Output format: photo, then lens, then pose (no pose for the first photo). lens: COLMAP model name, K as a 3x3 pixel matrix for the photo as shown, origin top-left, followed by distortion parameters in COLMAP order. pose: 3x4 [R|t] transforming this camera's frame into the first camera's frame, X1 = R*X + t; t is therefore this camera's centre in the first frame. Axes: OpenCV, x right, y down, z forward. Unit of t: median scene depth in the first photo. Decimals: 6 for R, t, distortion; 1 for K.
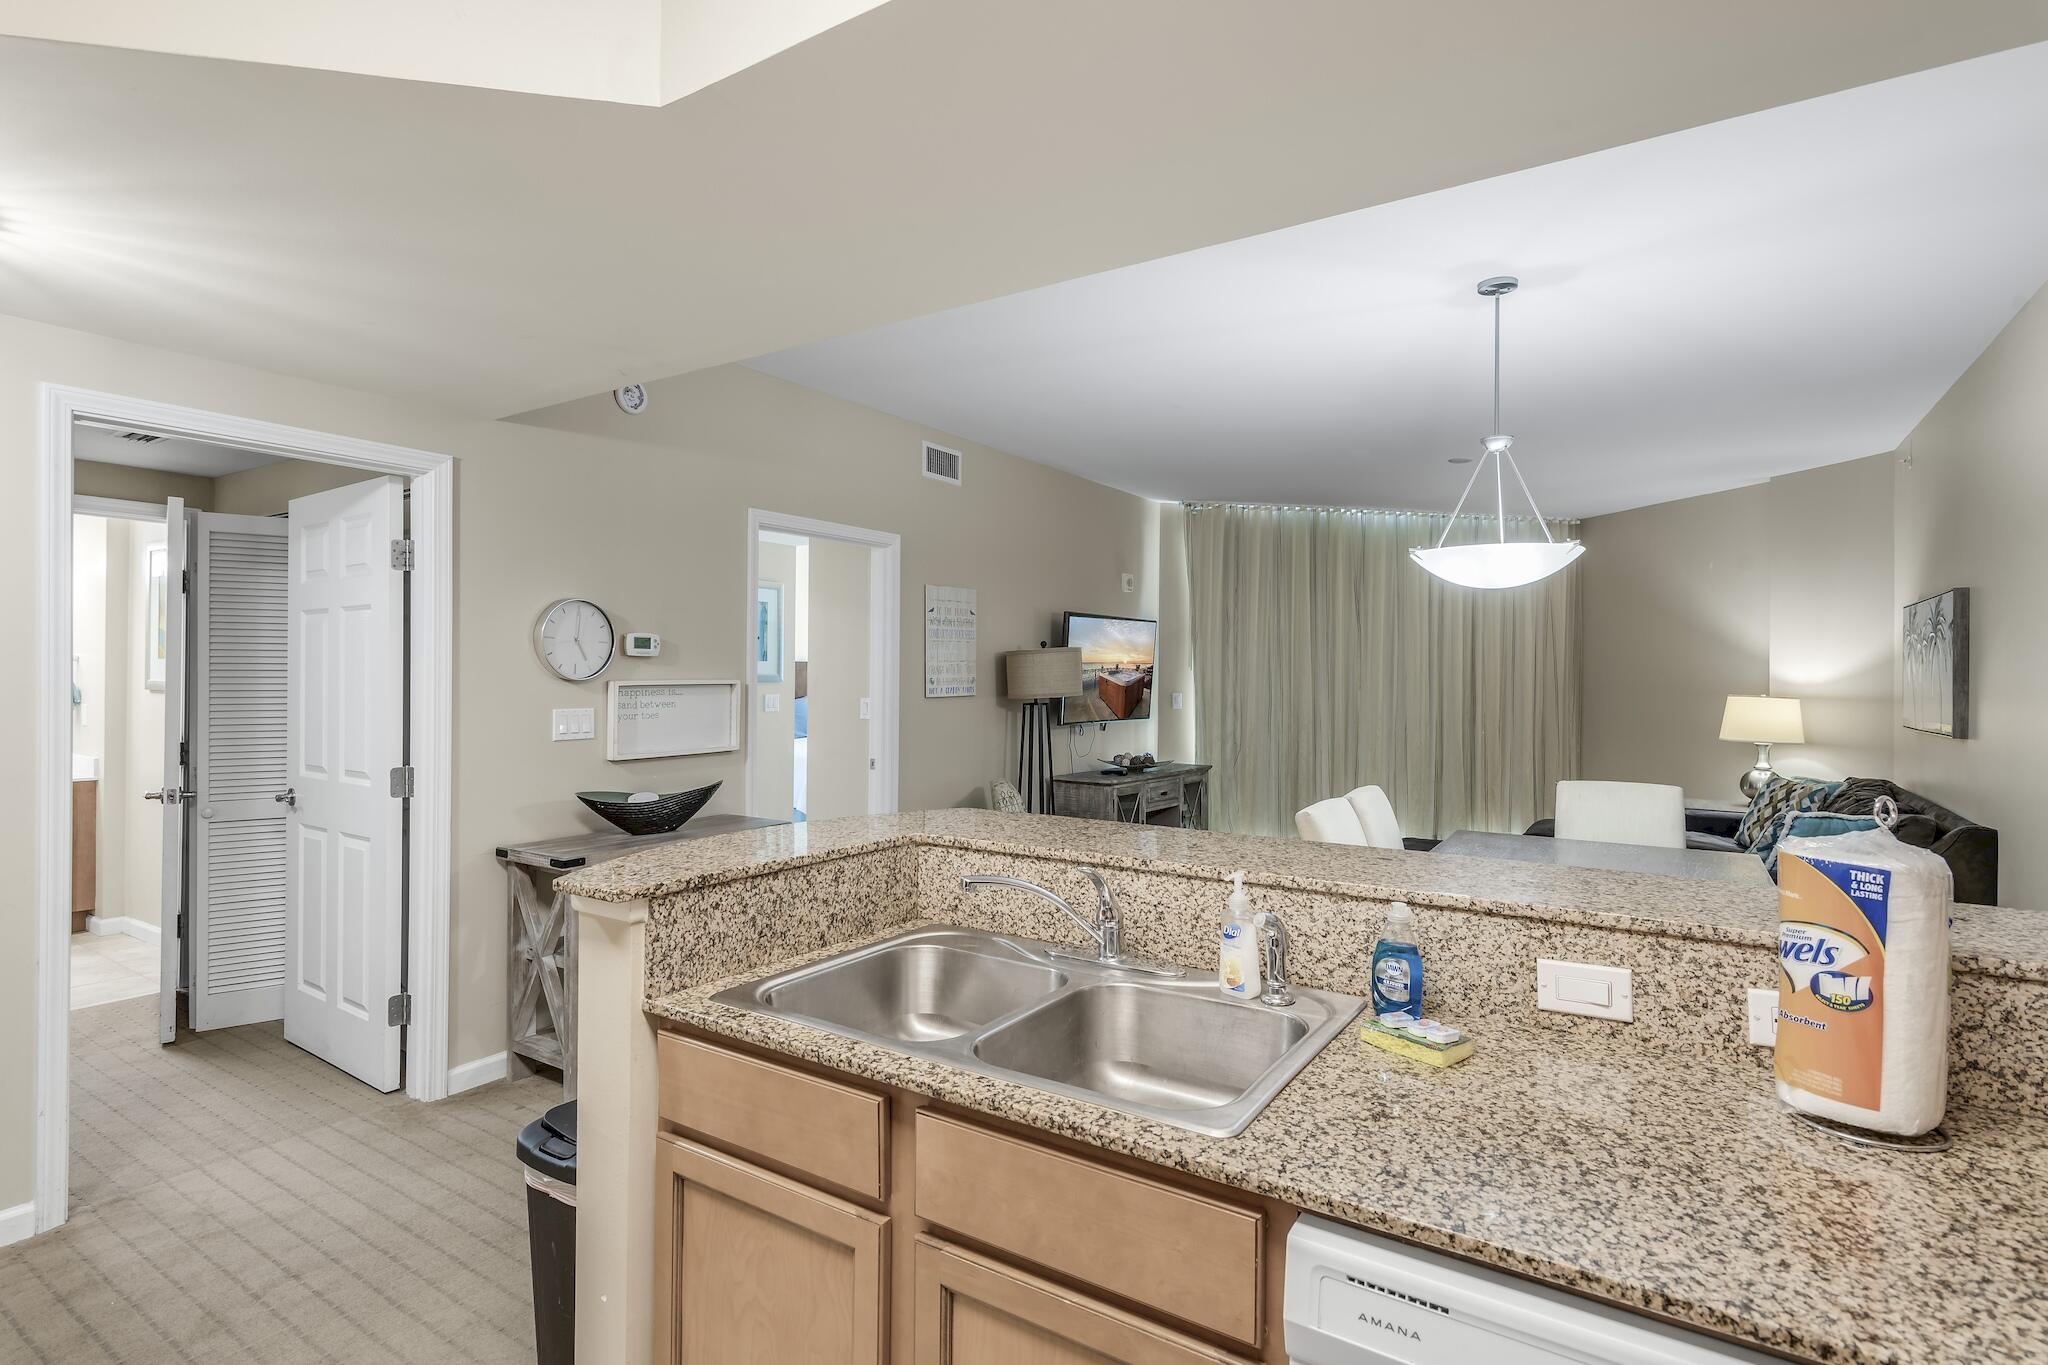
lens RADIAL K [[1019.3, 0, 1029.5], [0, 1019.3, 672.2], [0, 0, 1]] dist [0.003805, 0.000447]
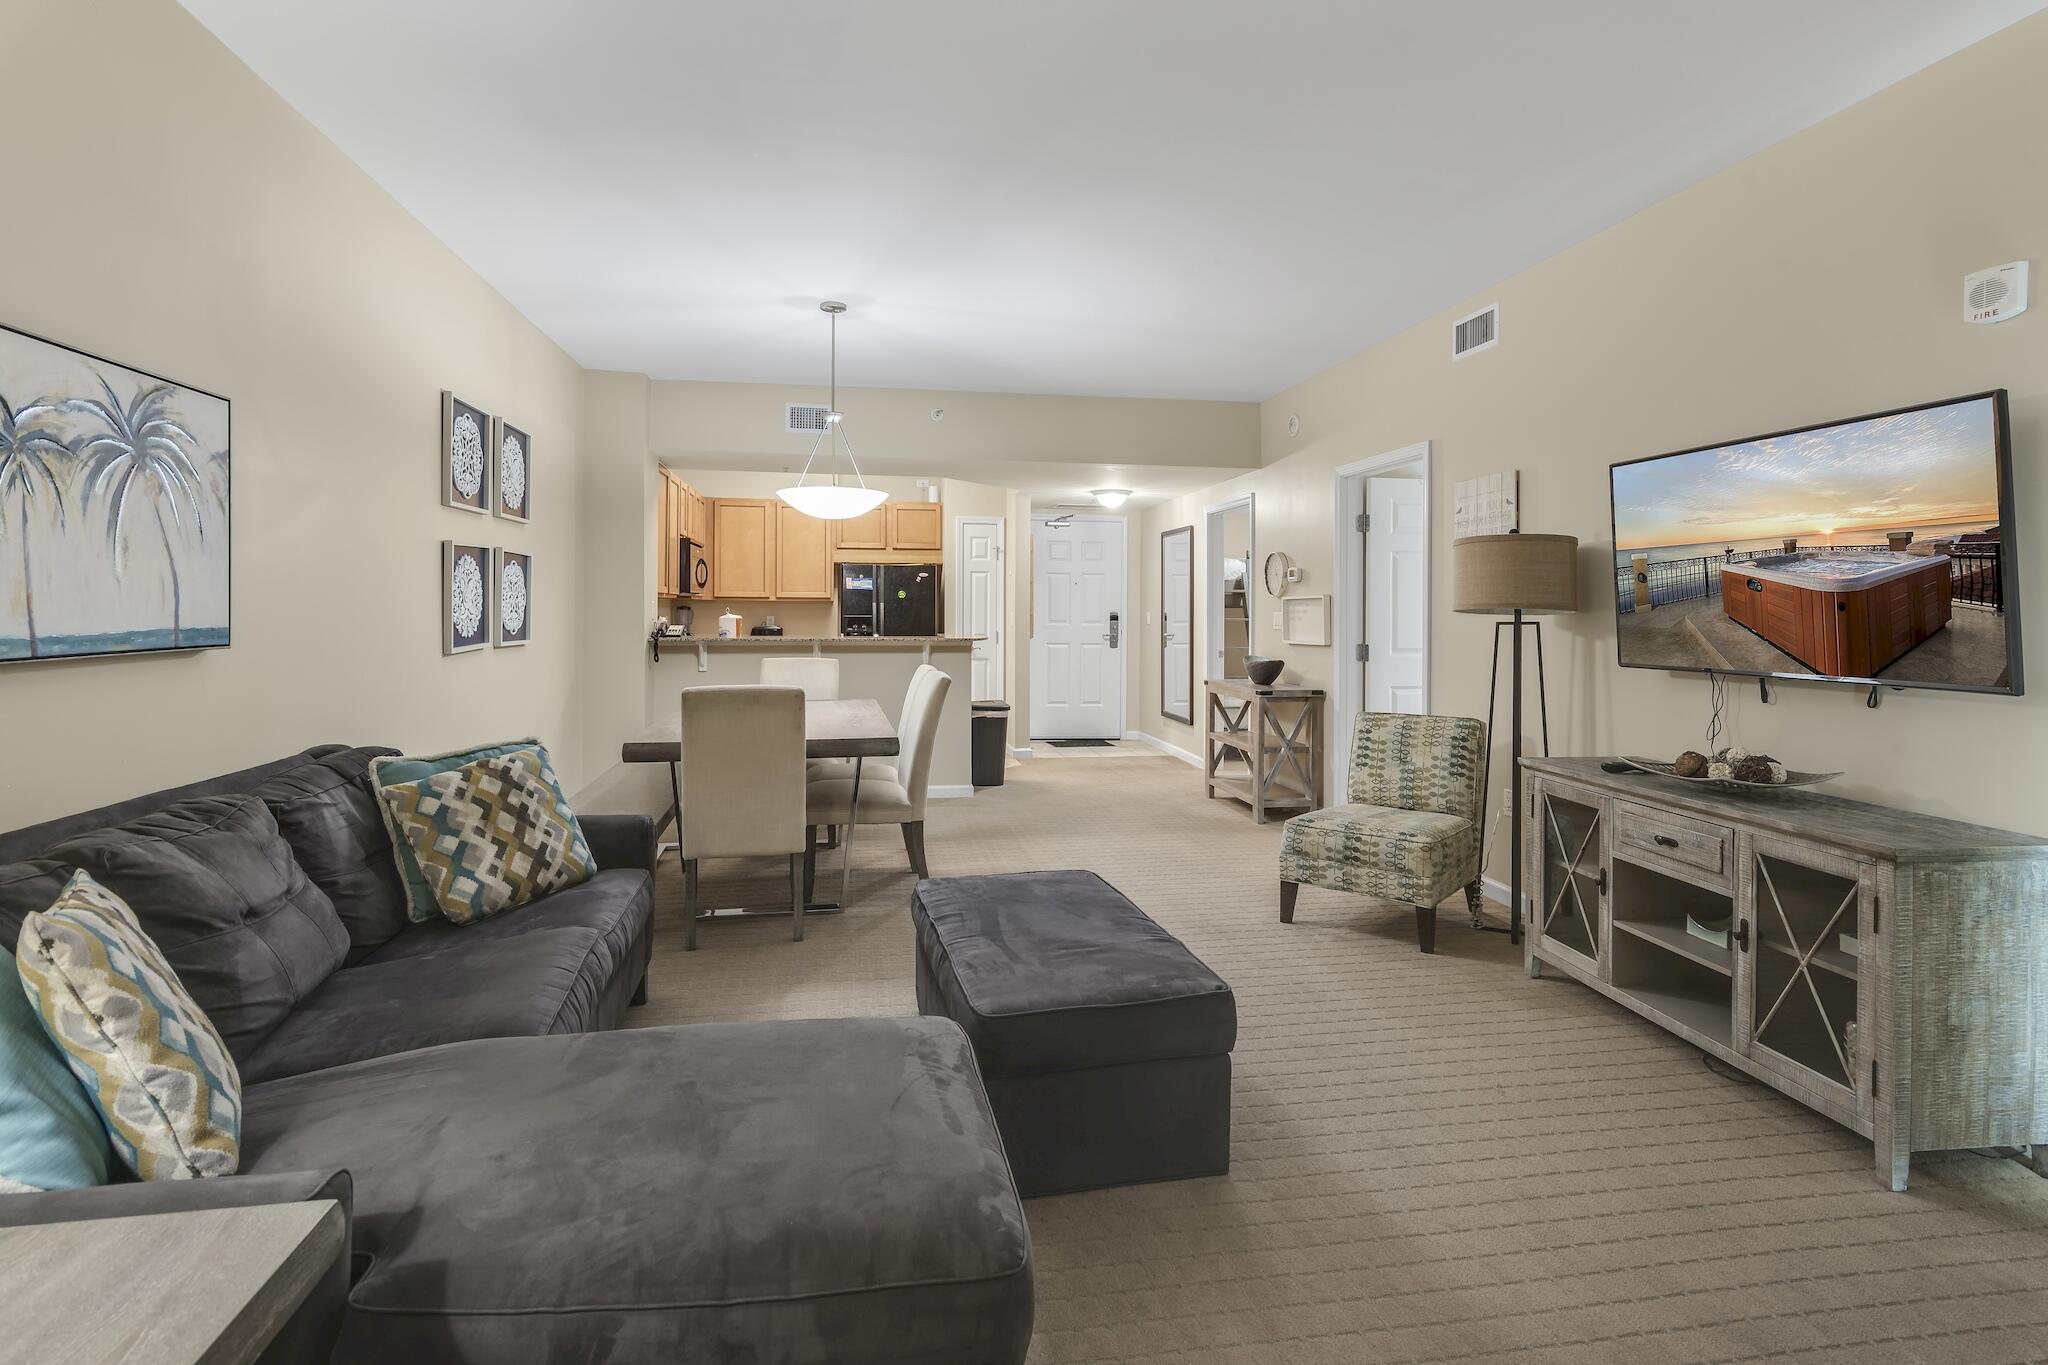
lens RADIAL K [[1019.3, 0, 1048.8], [0, 1019.3, 608.3], [0, 0, 1]] dist [0.003805, 0.000447]
pose [[-0.730883, -0.012149, -0.682395, 0.636283], [-0.009165, 0.999926, -0.007985, 0.027963], [0.682442, 0.000418, -0.730940, 1.174002]]
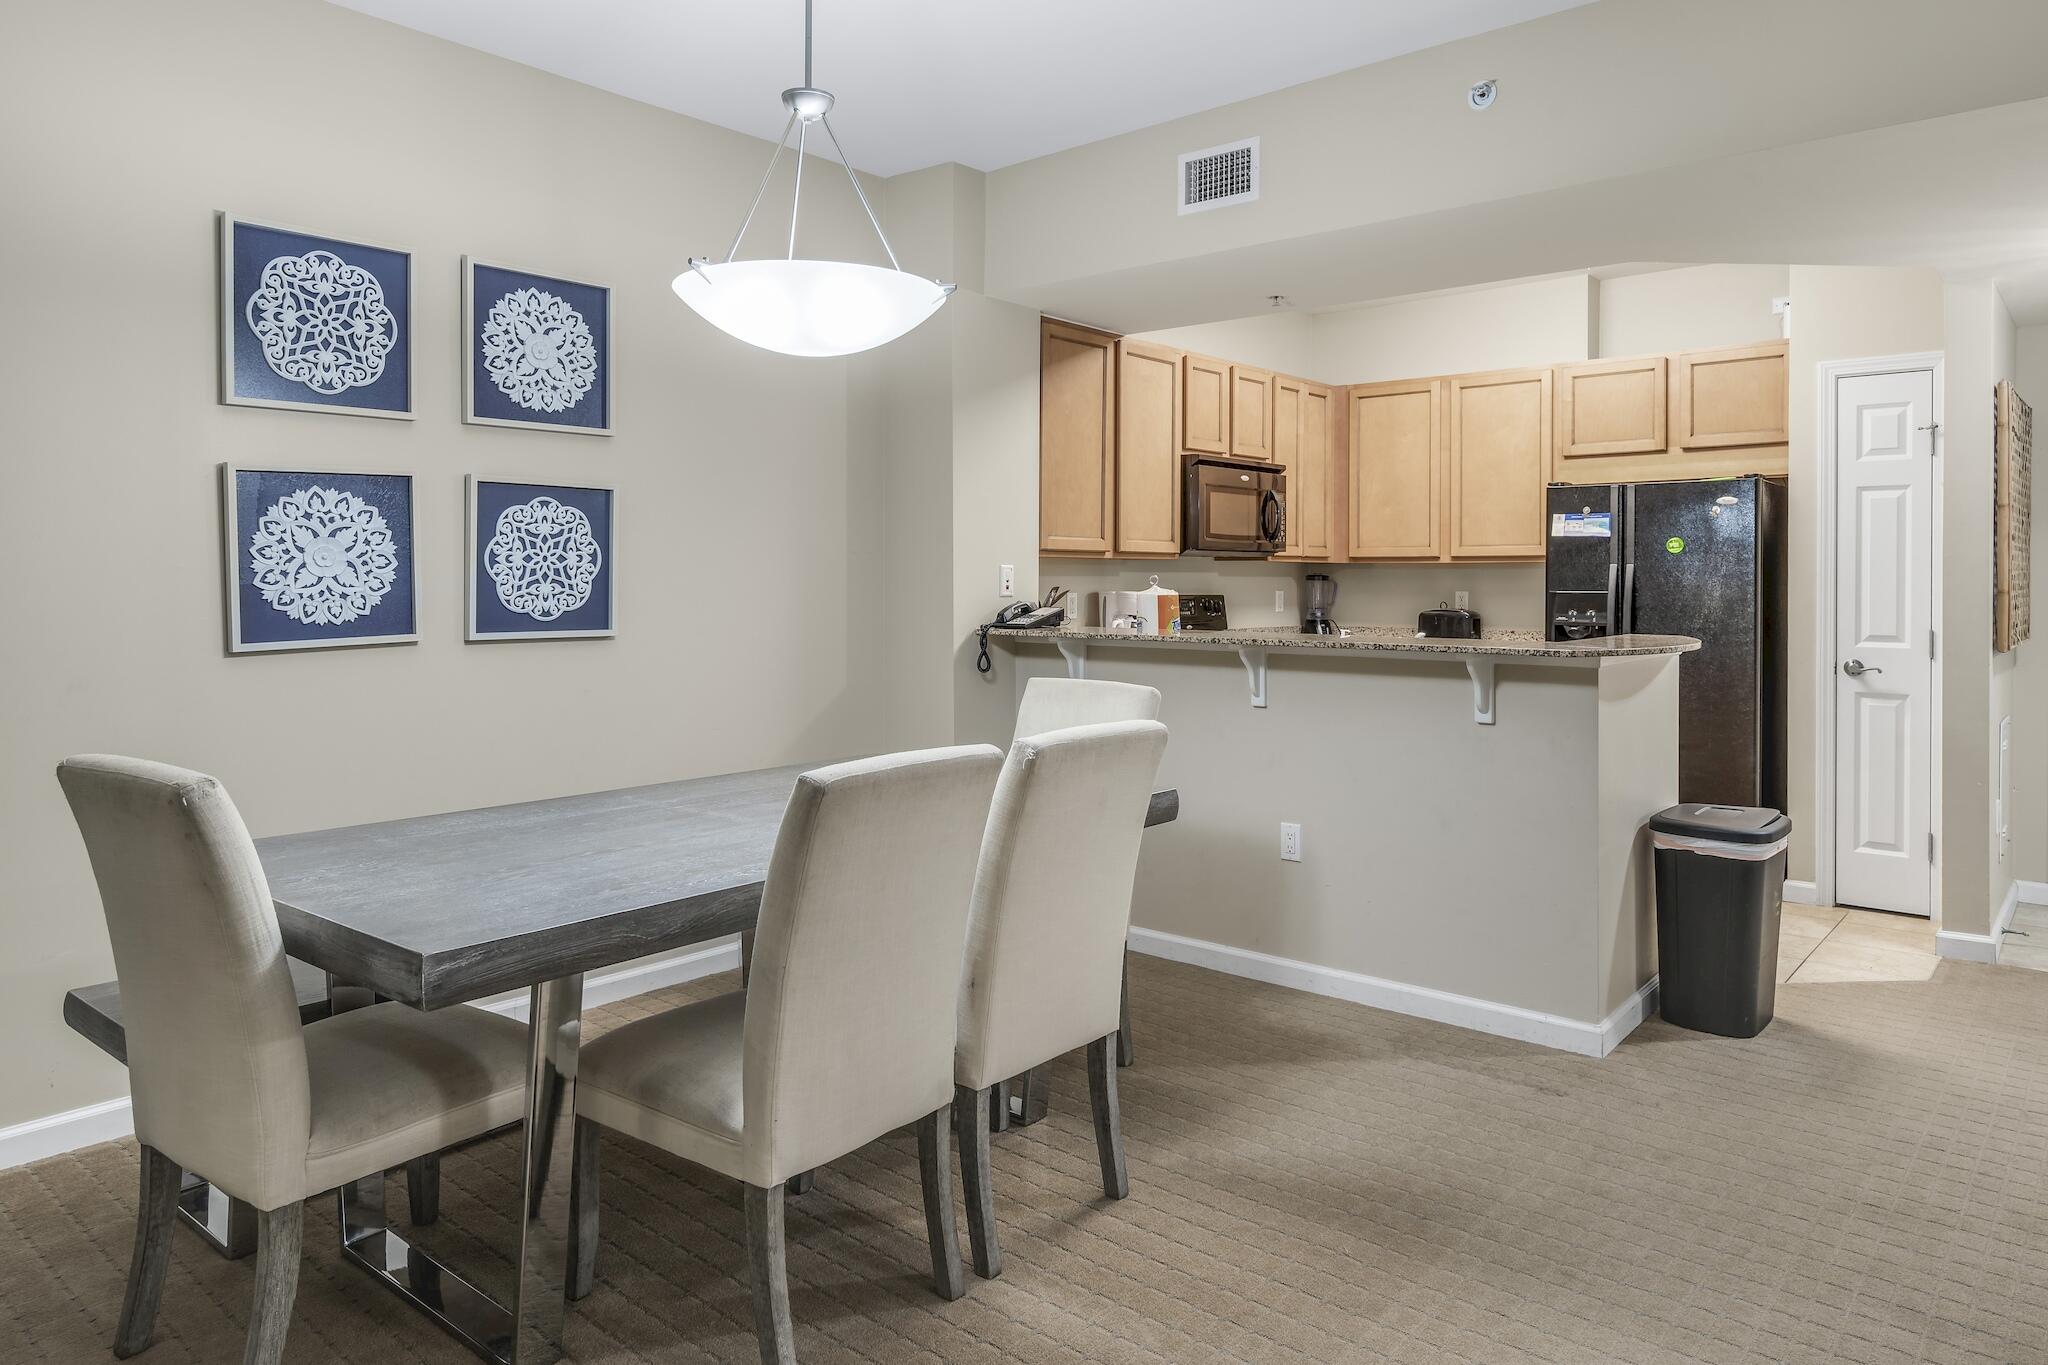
lens RADIAL K [[1345.5, 0, 958.6], [0, 1345.5, 585.9], [0, 0, 1]] dist [0.000692, -0.001723]
pose [[-0.988805, -0.011833, 0.148747, 0.136653], [-0.010900, 0.999915, 0.007086, 0.023627], [-0.148818, 0.005385, -0.988850, 0.918338]]
